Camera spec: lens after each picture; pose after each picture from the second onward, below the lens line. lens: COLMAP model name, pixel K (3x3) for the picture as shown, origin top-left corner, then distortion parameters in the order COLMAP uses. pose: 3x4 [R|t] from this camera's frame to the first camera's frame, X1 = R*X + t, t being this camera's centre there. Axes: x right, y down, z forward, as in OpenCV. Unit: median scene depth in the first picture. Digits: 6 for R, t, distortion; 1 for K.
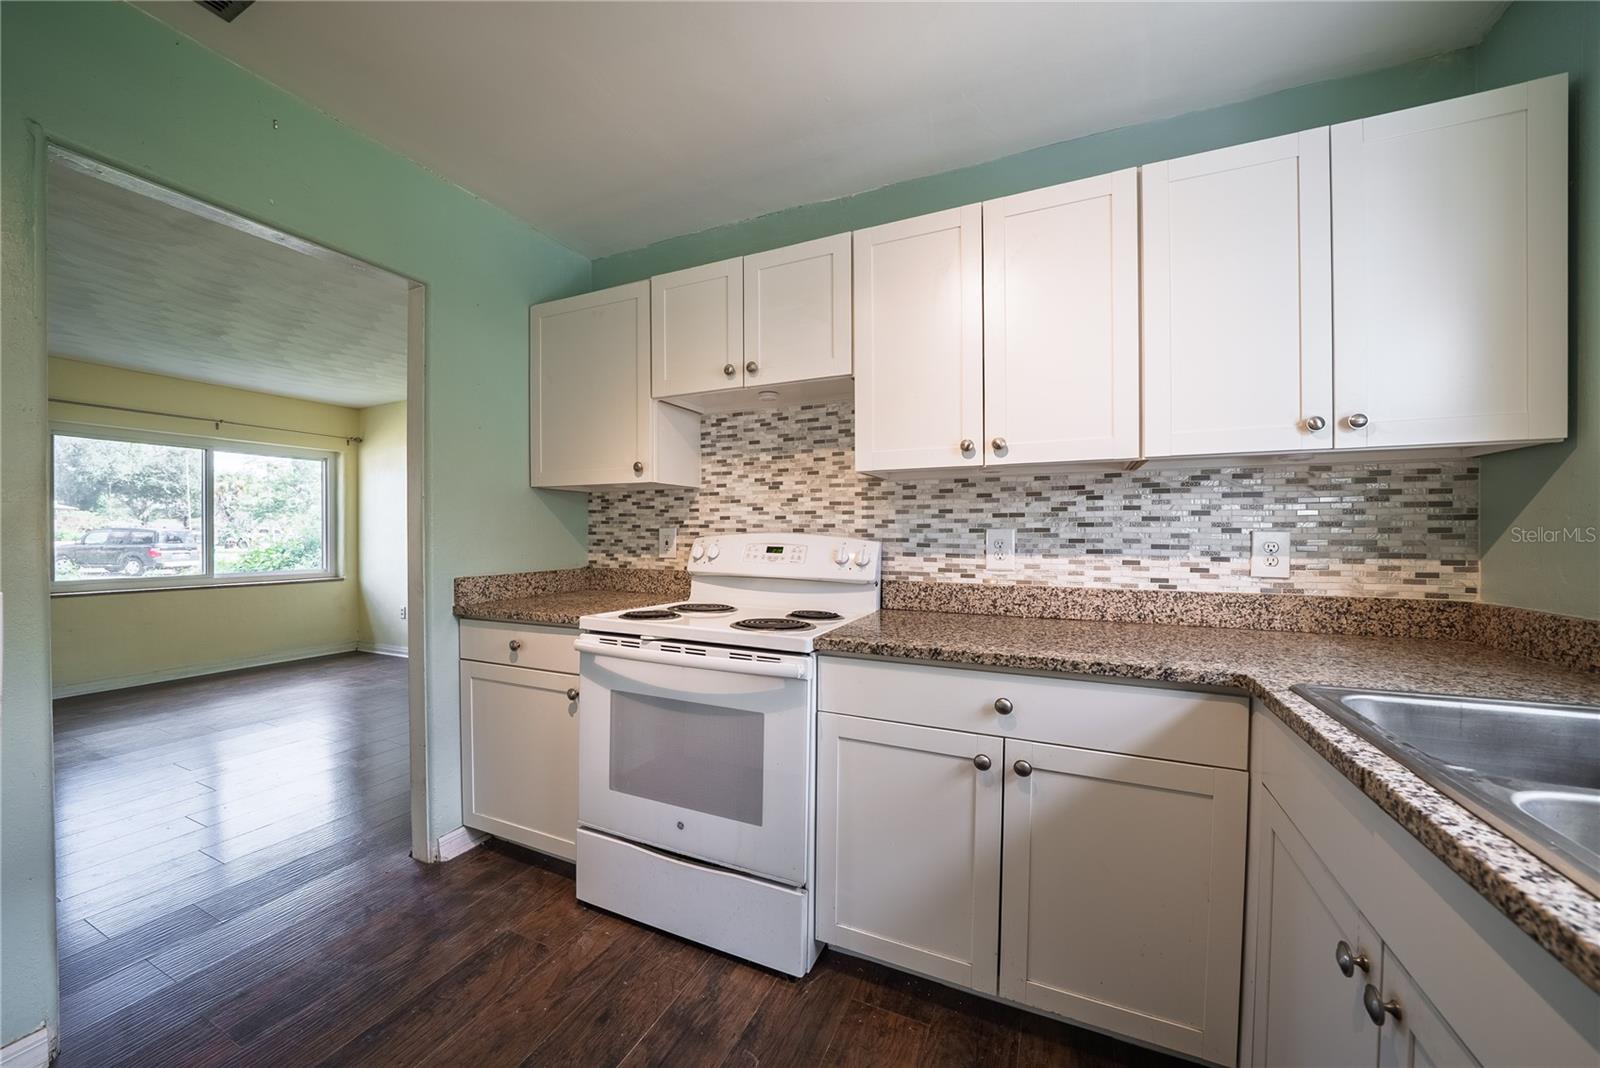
lens RADIAL K [[564.7, 0, 803.1], [0, 564.7, 540.1], [0, 0, 1]] dist [-0.020057, 0.000054]
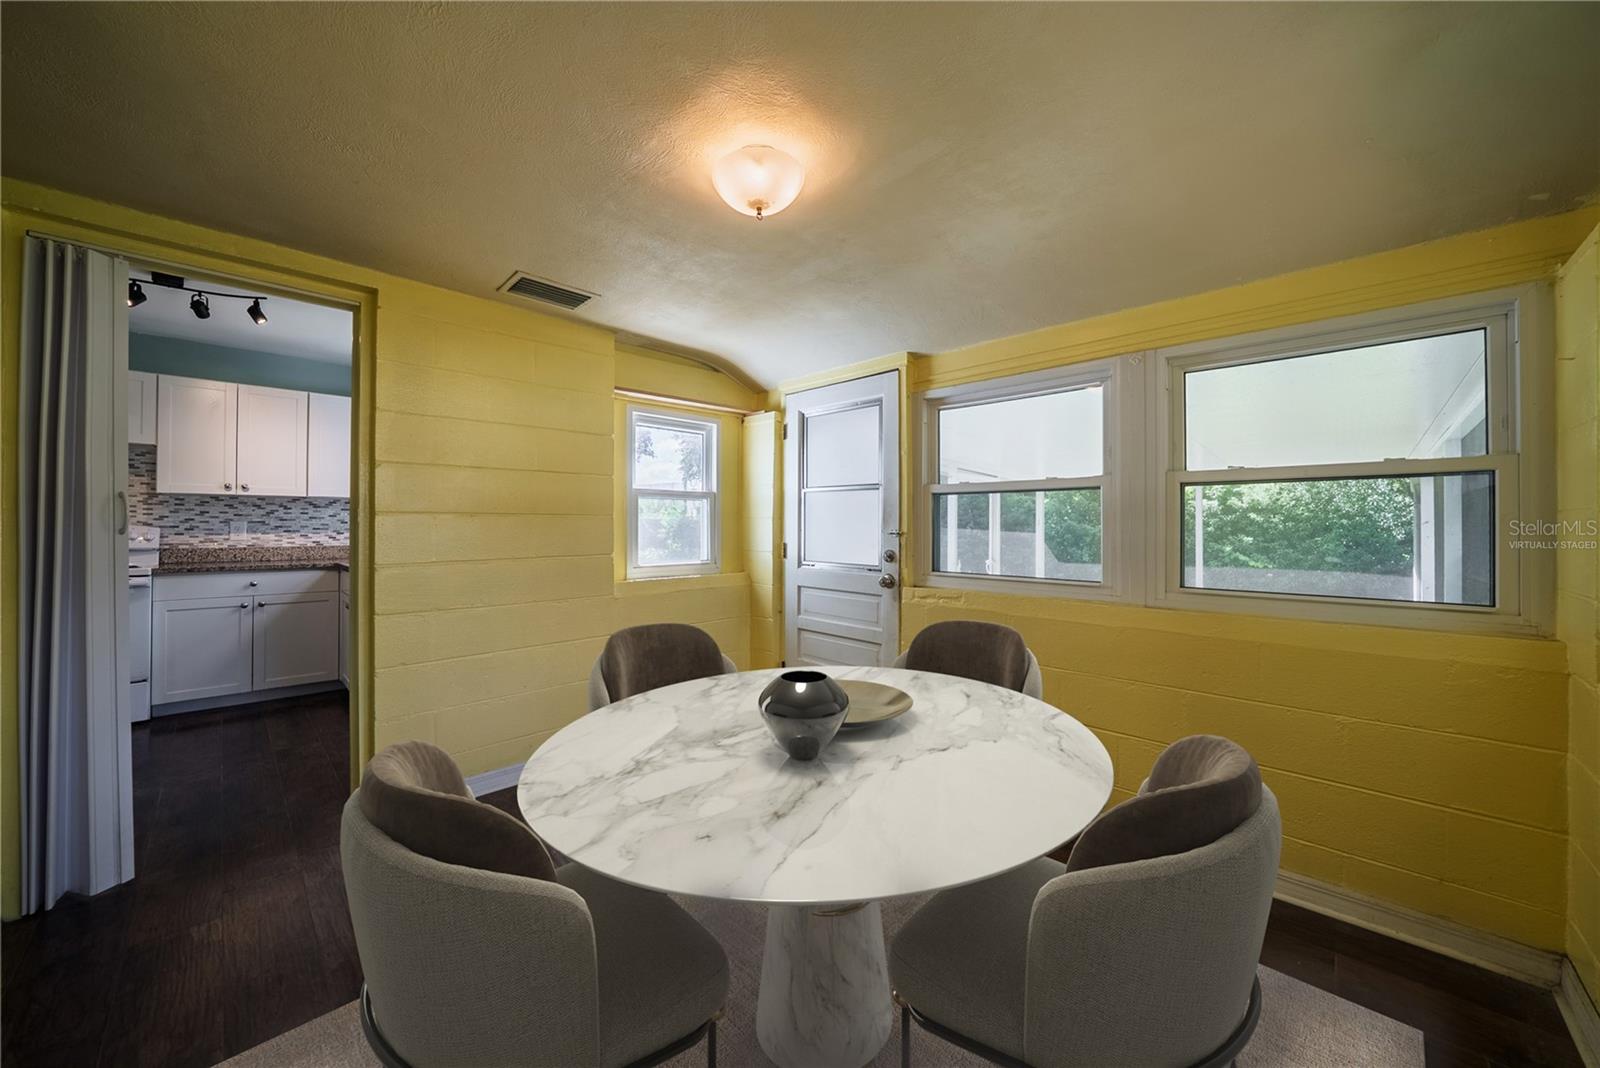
lens RADIAL K [[566.5, 0, 717.7], [0, 566.5, 517.5], [0, 0, 1]] dist [-0.001150, -0.000073]
pose [[0.414882, 0.013218, 0.909779, -0.885974], [0.009088, 0.999784, -0.018670, 0.023314], [-0.909830, 0.016014, 0.414673, -1.614481]]
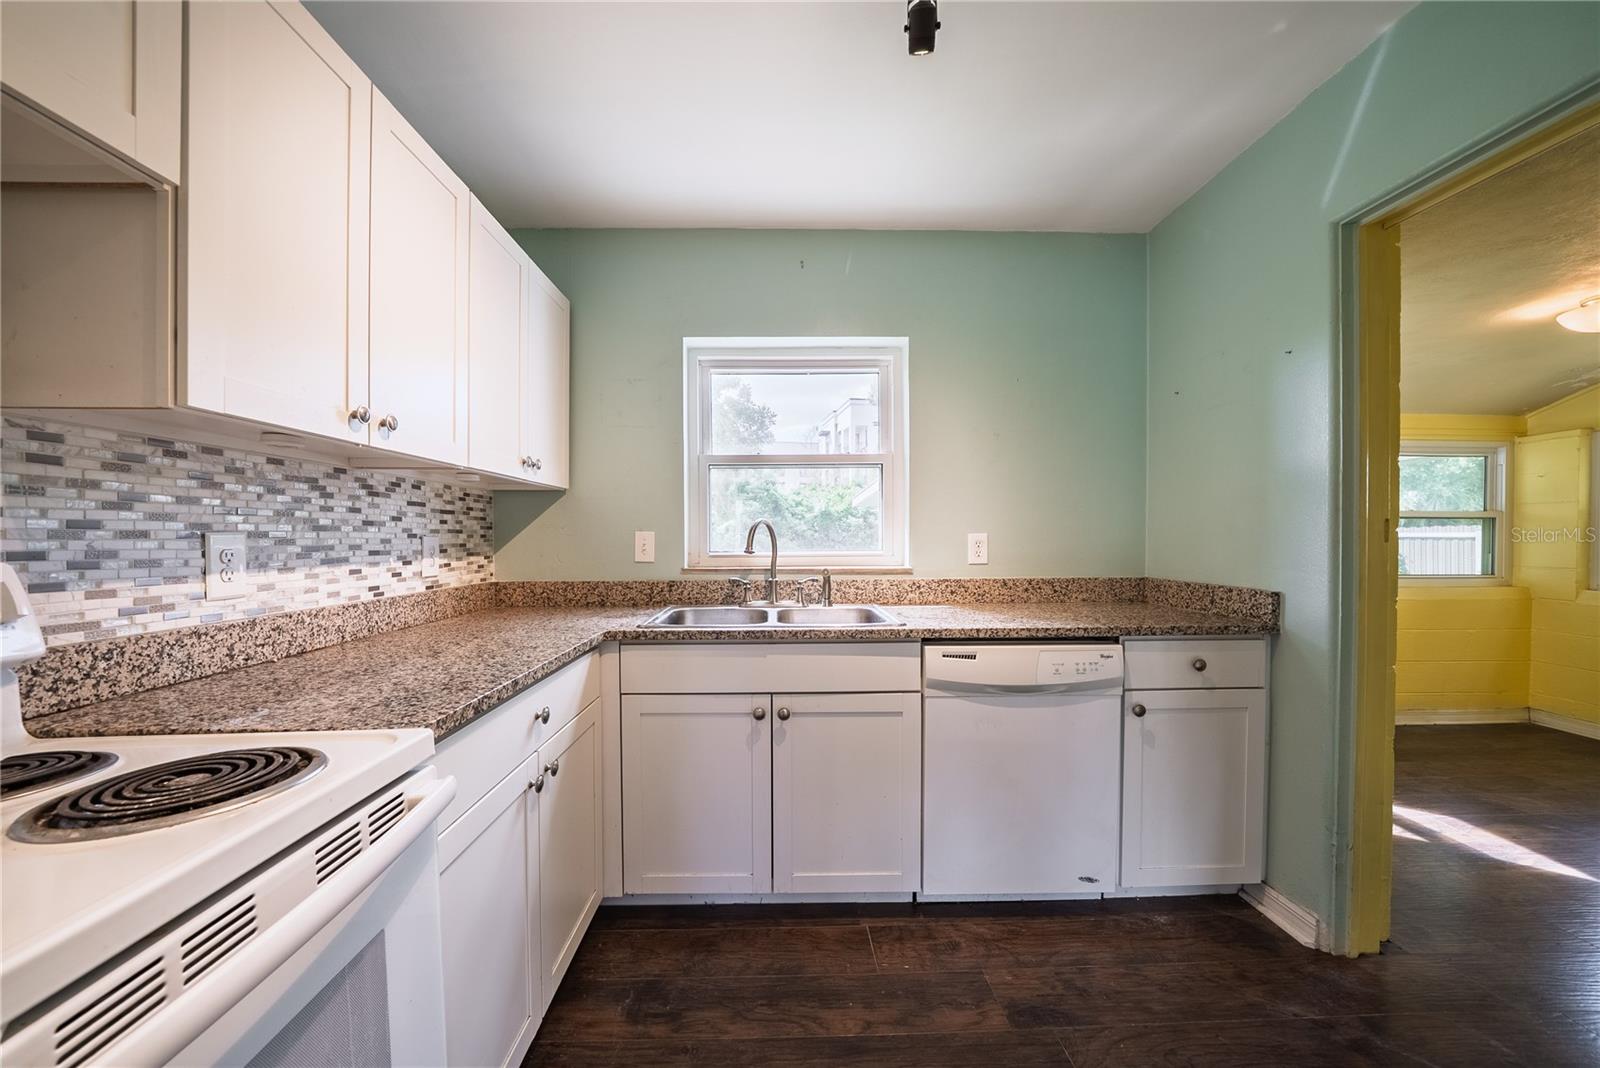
lens RADIAL K [[592.4, 0, 789.5], [0, 592.4, 539.3], [0, 0, 1]] dist [-0.001293, -0.000023]
pose [[-0.420774, -0.003268, 0.907159, -0.531762], [0.010600, 0.999908, 0.008519, -0.011571], [-0.907103, 0.013201, -0.420701, 0.733965]]
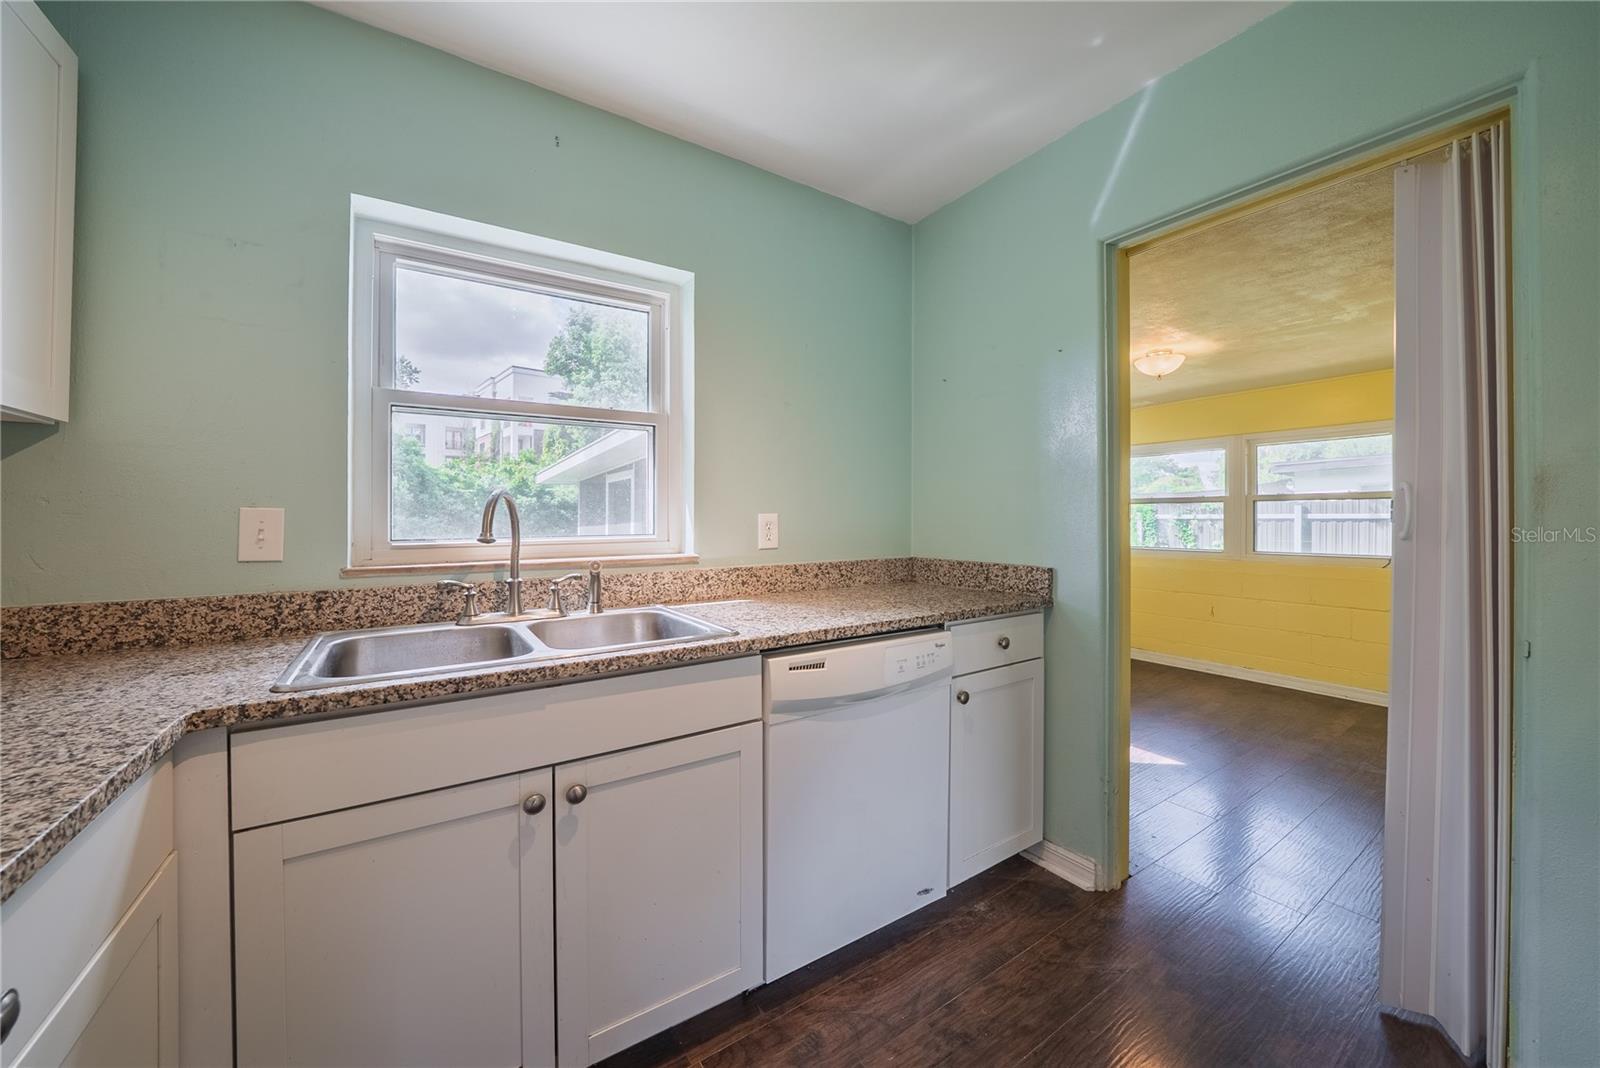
lens RADIAL K [[584.8, 0, 799.2], [0, 584.8, 510.5], [0, 0, 1]] dist [-0.010987, 0.000008]
pose [[-0.843087, 0.007877, 0.537720, -0.173025], [0.006620, 0.999969, -0.004269, -0.009824], [-0.537737, -0.000039, -0.843113, 0.726520]]
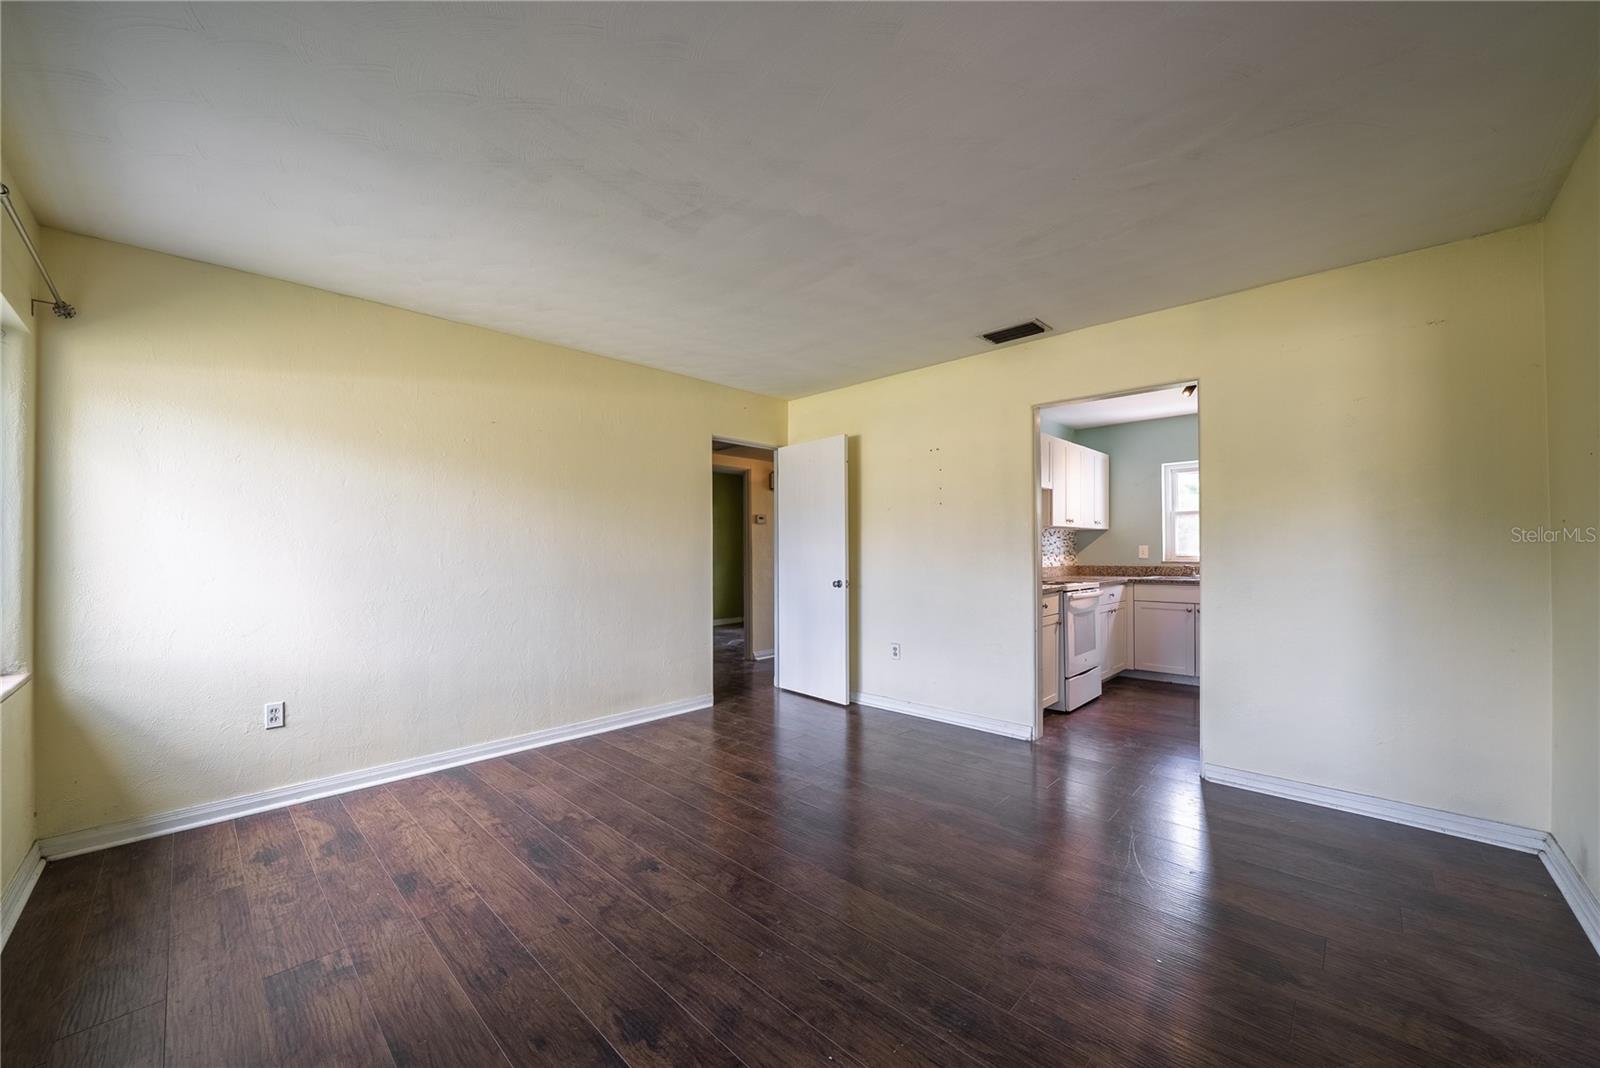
lens RADIAL K [[598.6, 0, 755.7], [0, 598.6, 529.0], [0, 0, 1]] dist [-0.001698, -0.000224]
pose [[0.376383, 0.024115, 0.926150, -3.004601], [0.009187, 0.999515, -0.029759, -0.034870], [-0.926418, 0.019709, 0.375979, 1.197942]]
